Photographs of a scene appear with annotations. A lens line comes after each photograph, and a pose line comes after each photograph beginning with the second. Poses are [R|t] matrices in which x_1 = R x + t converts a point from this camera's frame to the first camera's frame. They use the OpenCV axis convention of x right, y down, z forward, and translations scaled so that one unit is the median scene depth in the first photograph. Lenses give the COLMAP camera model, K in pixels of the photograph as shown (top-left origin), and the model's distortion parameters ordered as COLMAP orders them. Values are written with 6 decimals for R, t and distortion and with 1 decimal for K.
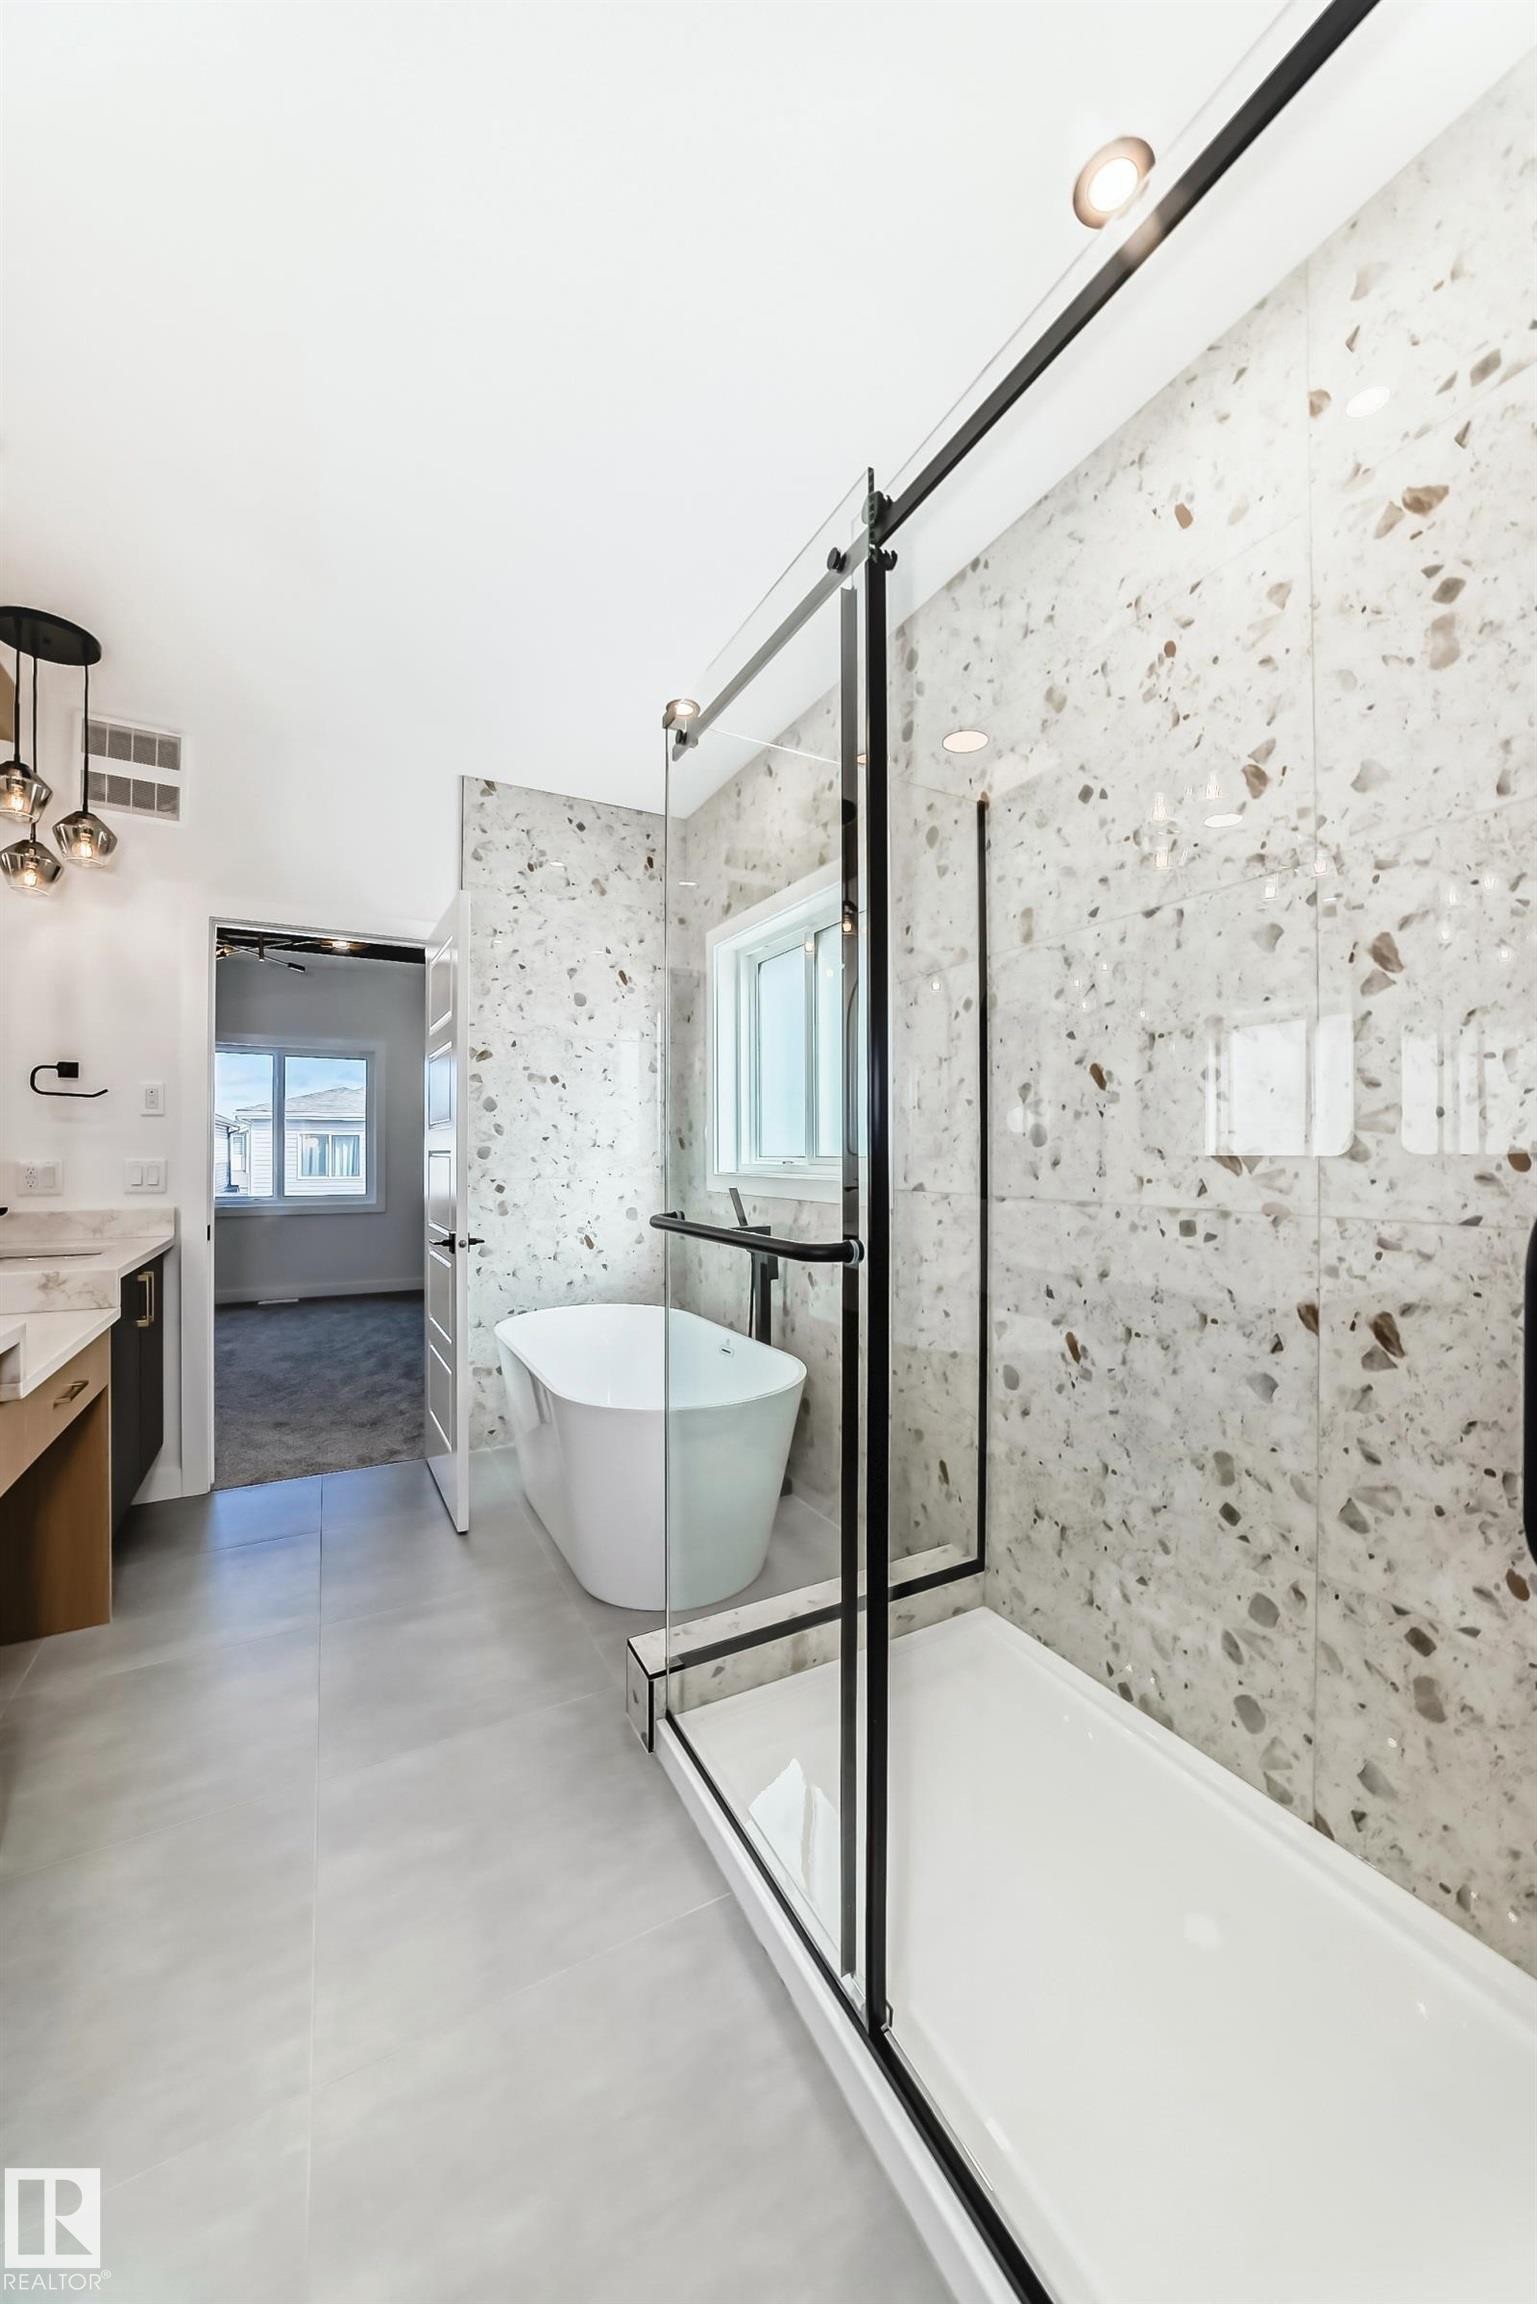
lens RADIAL K [[831.2, 0, 775.8], [0, 831.2, 1144.4], [0, 0, 1]] dist [-0.022764, 0.005296]
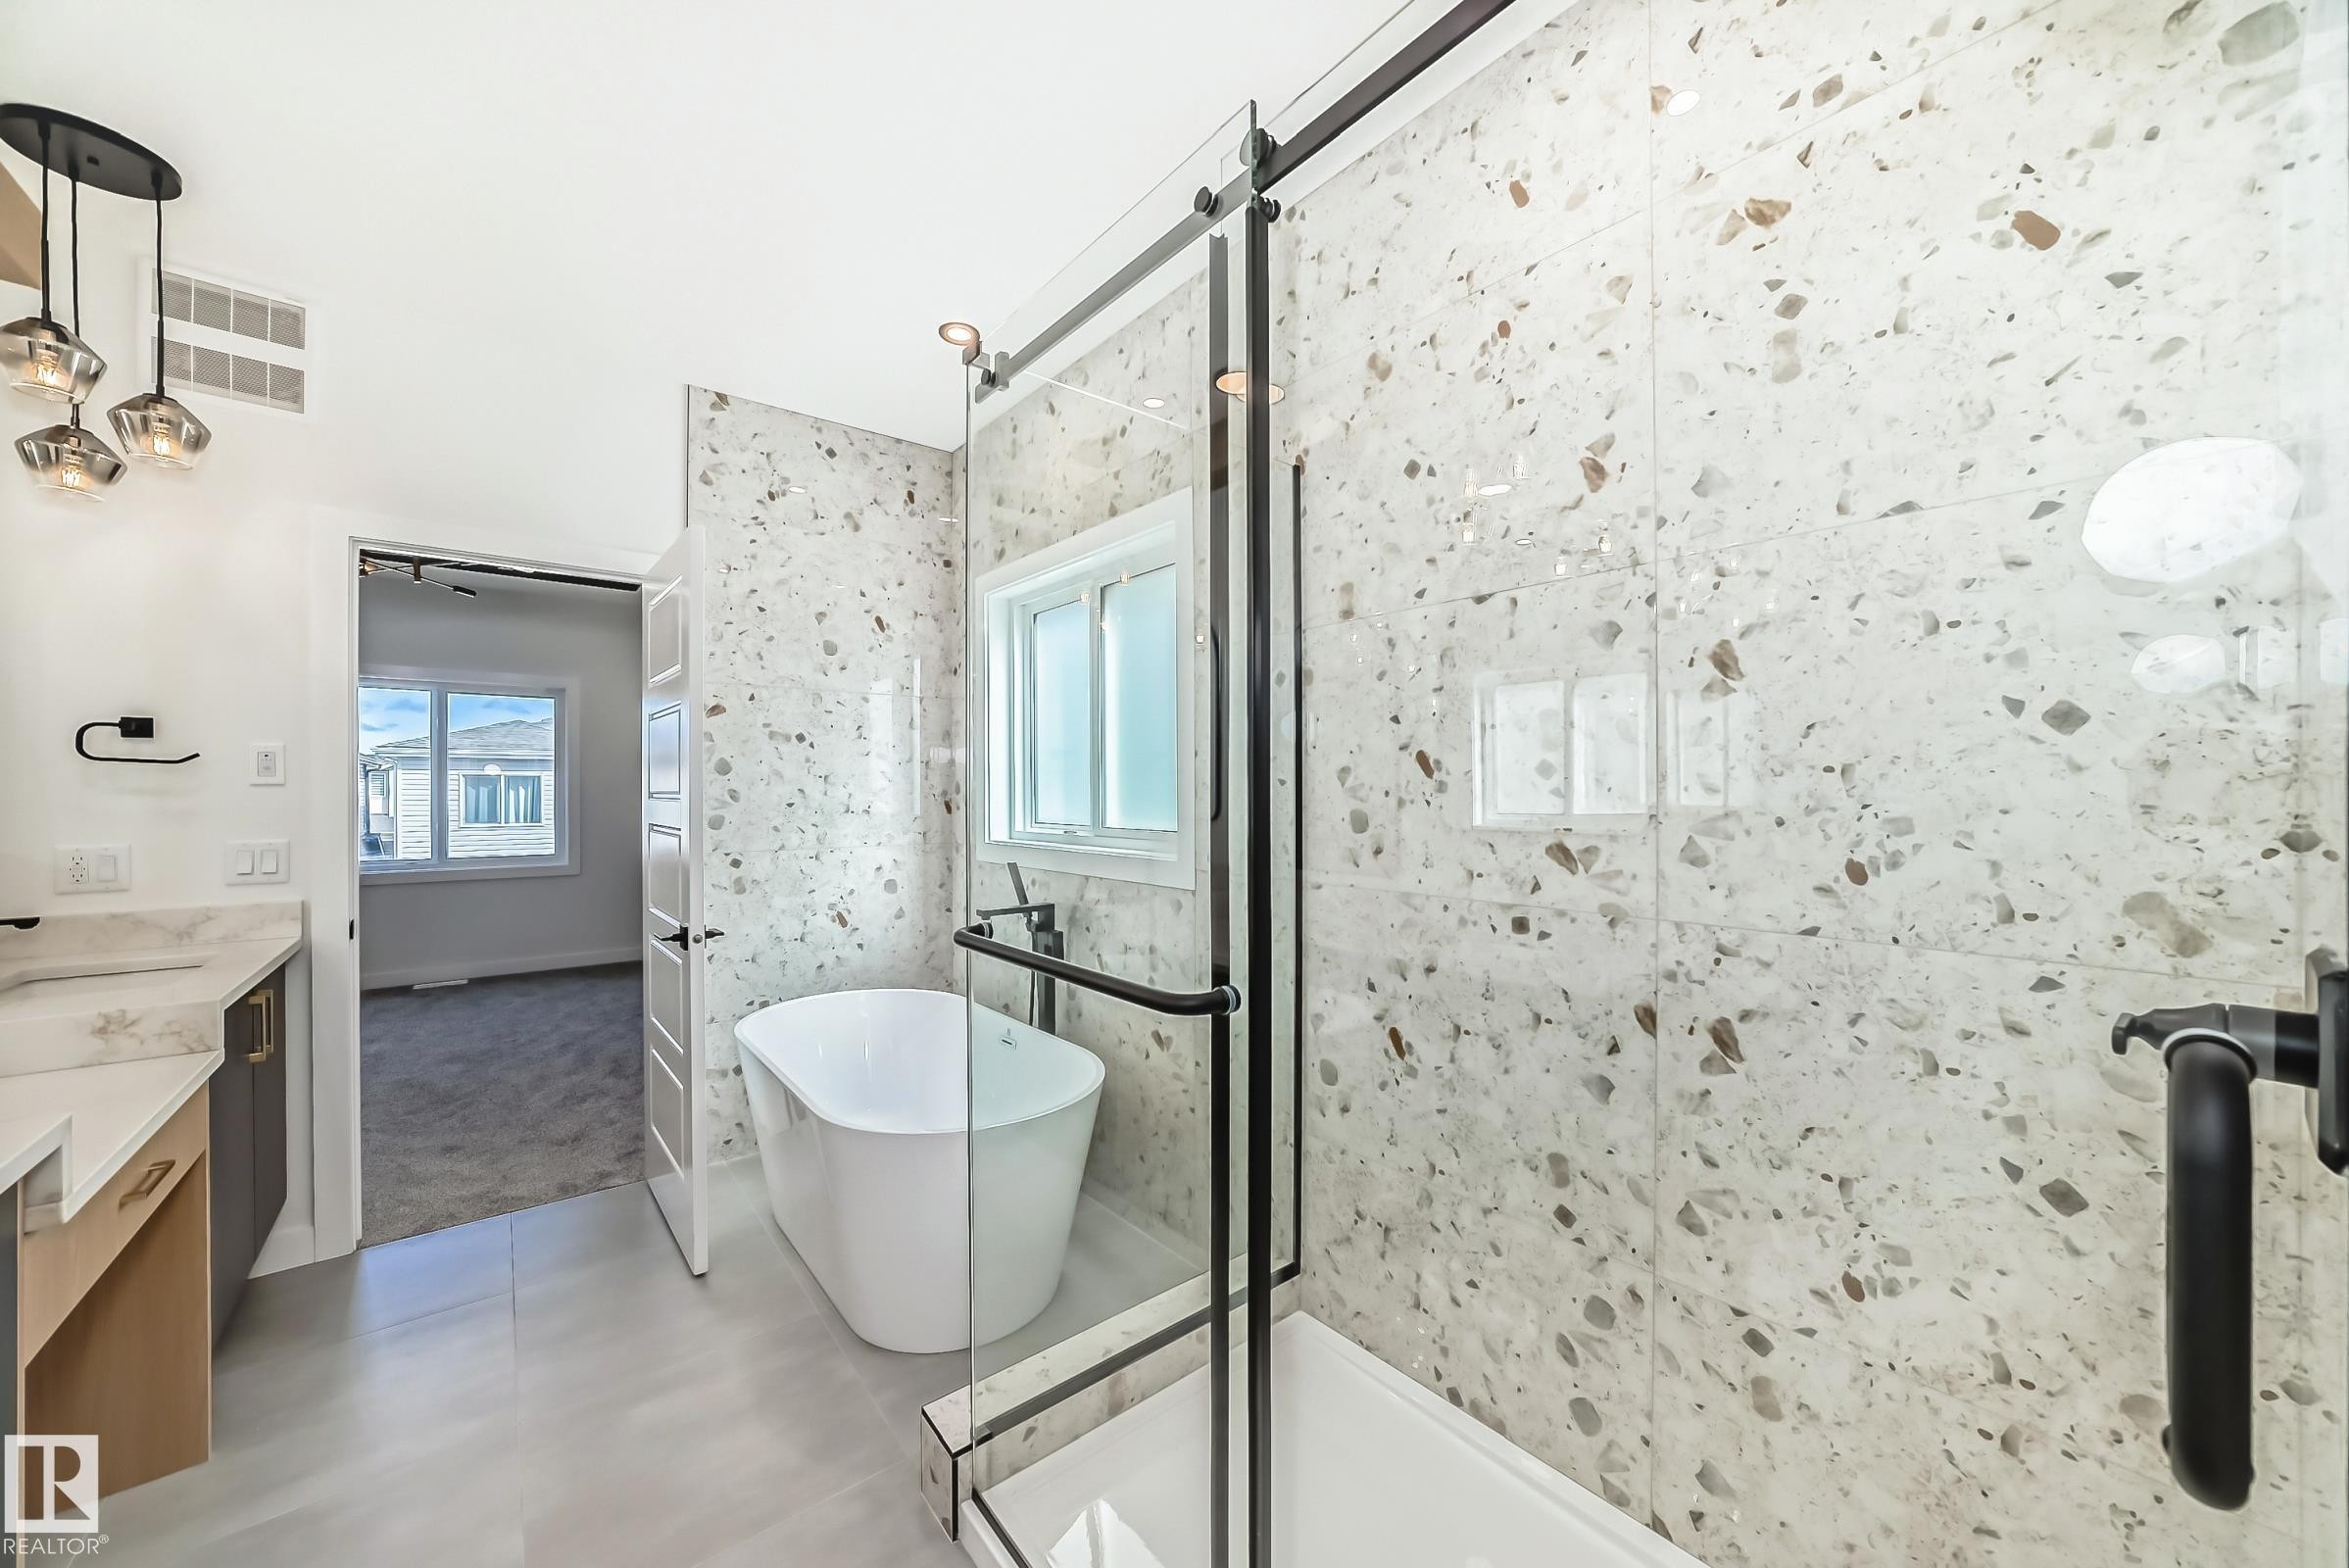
lens RADIAL K [[847.4, 0, 1182.2], [0, 847.4, 788.6], [0, 0, 1]] dist [-0.022764, 0.005296]
pose [[0.982250, -0.002164, 0.187567, -0.048865], [0.000899, 0.999976, 0.006825, -0.040071], [-0.187577, -0.006536, 0.982228, 0.055340]]
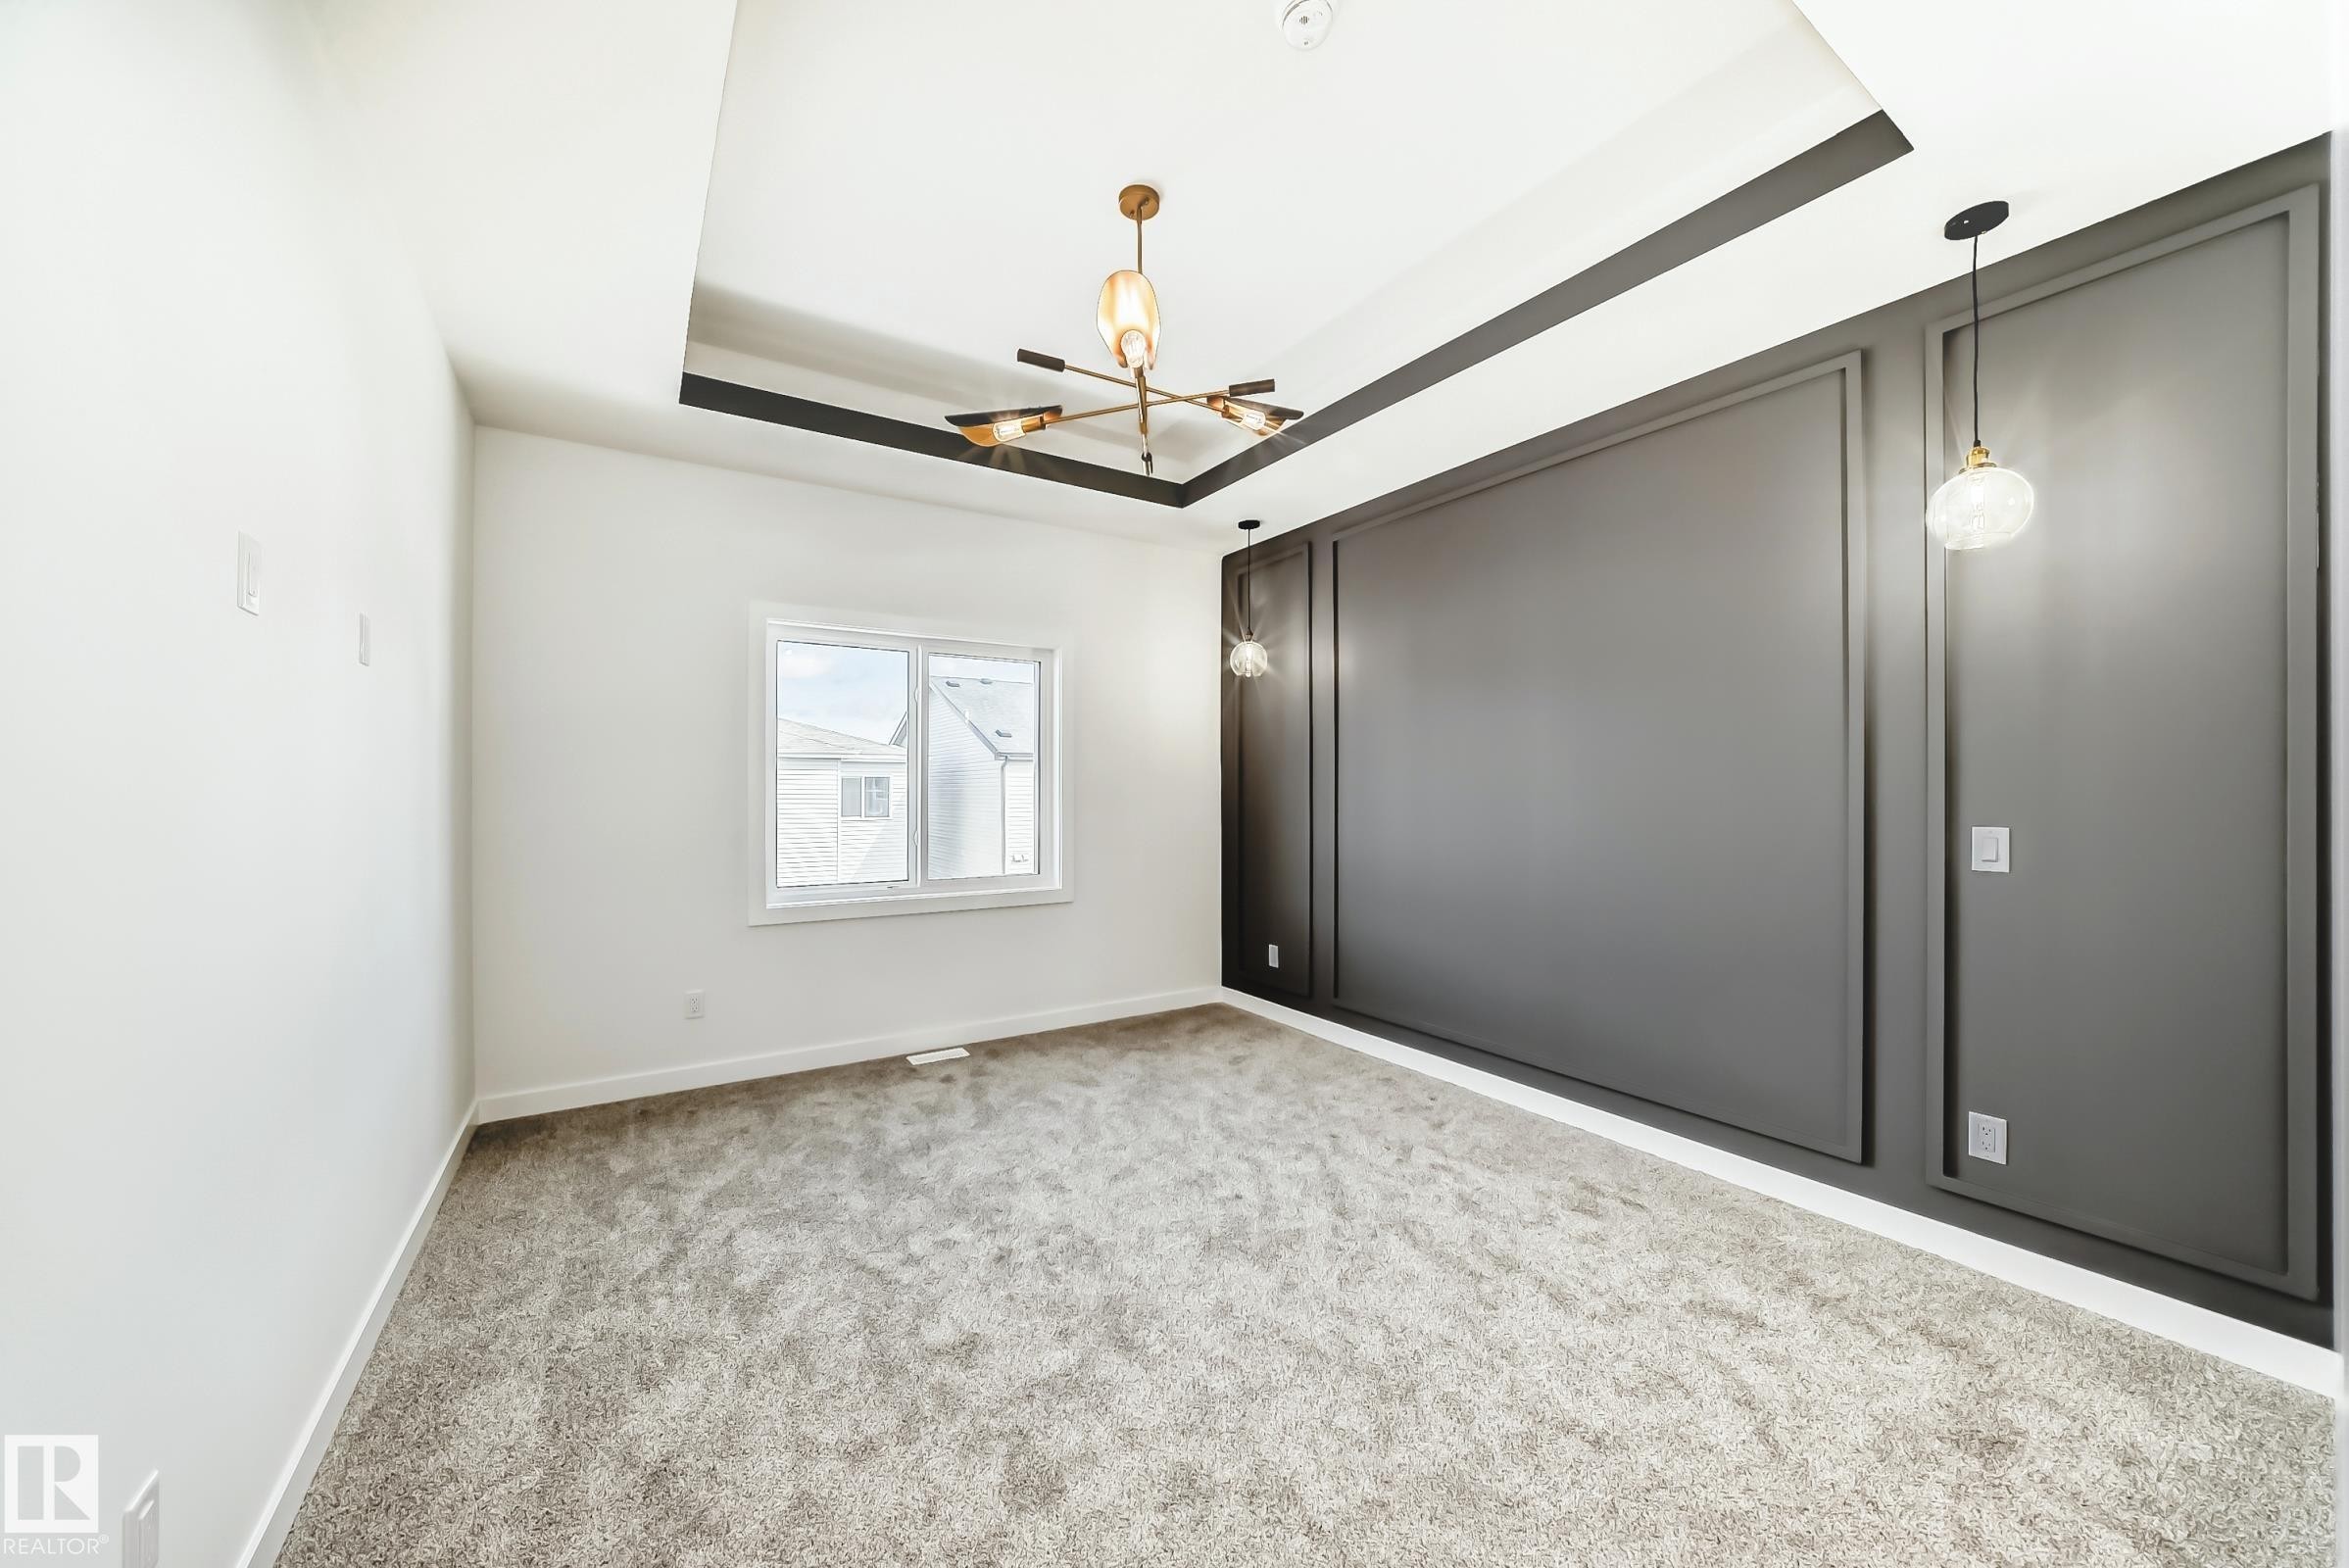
lens RADIAL K [[847.4, 0, 1161.7], [0, 847.4, 784.0], [0, 0, 1]] dist [-0.022764, 0.005296]
pose [[0.998044, -0.003140, 0.062435, -1.086883], [0.002759, 0.999977, 0.006191, -0.037408], [-0.062453, -0.006007, 0.998030, 0.834341]]
